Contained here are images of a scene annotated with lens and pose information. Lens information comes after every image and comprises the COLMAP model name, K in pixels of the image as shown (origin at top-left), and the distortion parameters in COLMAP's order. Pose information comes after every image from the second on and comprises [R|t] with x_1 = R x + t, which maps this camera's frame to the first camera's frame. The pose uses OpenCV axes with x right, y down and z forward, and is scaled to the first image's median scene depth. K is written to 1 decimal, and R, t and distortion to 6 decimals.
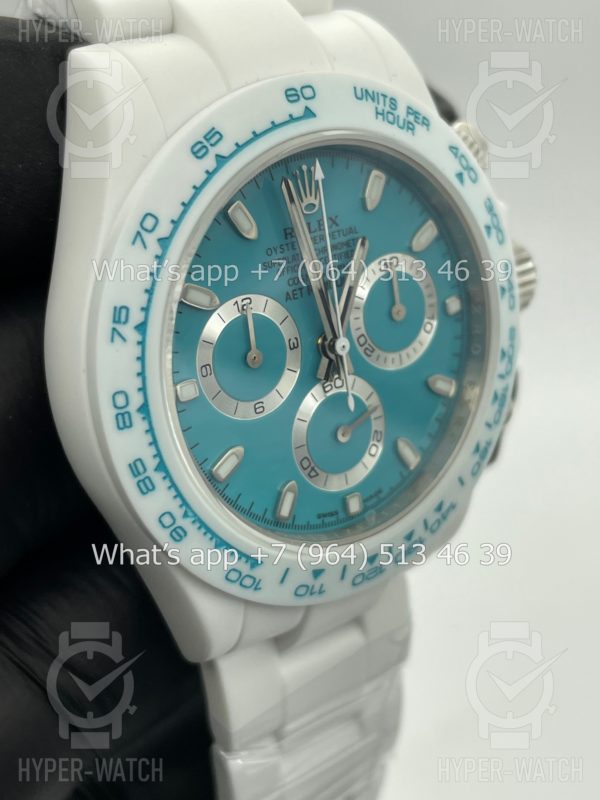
lens RADIAL K [[1252.2, 0, 299.6], [0, 1252.2, 392.0], [0, 0, 1]] dist [0.216317, 0.000000]
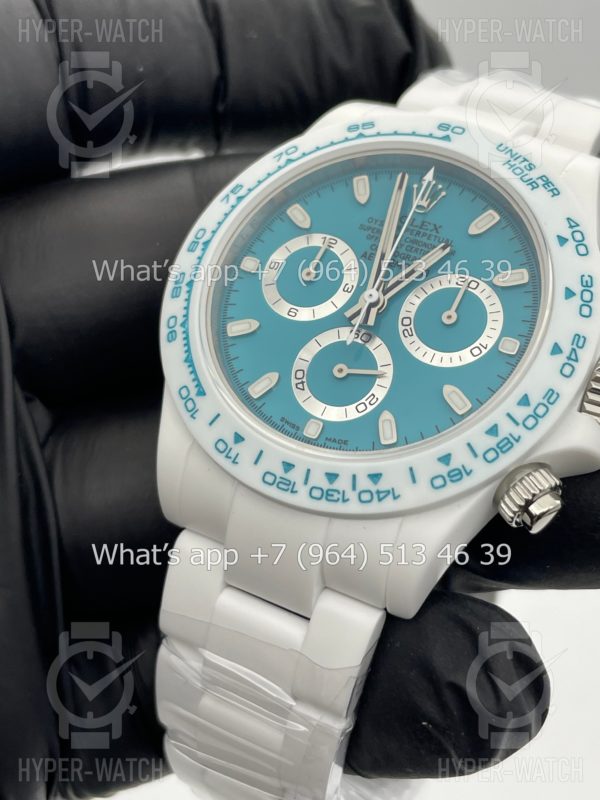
lens RADIAL K [[1252.2, 0, 316.7], [0, 1252.2, 393.2], [0, 0, 1]] dist [0.216317, 0.000000]
pose [[0.493822, 0.118846, -0.861403, 1.068684], [-0.667046, 0.687275, -0.287580, 0.412693], [0.557843, 0.716609, 0.418668, 0.558154]]
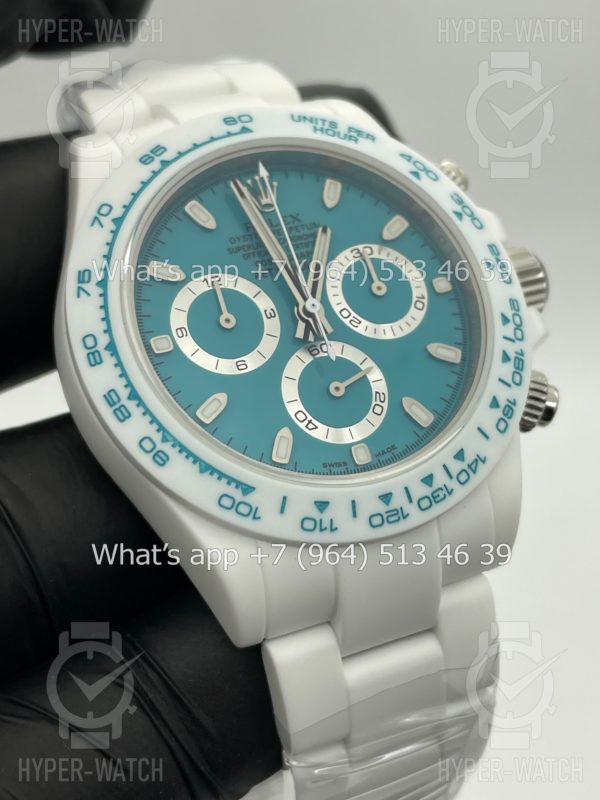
lens RADIAL K [[1252.2, 0, 299.8], [0, 1252.2, 398.4], [0, 0, 1]] dist [0.216317, 0.000000]
pose [[0.918360, -0.268601, -0.290636, 0.331814], [0.101818, 0.870041, -0.482350, 0.582864], [0.382425, 0.413378, 0.826359, 0.120312]]
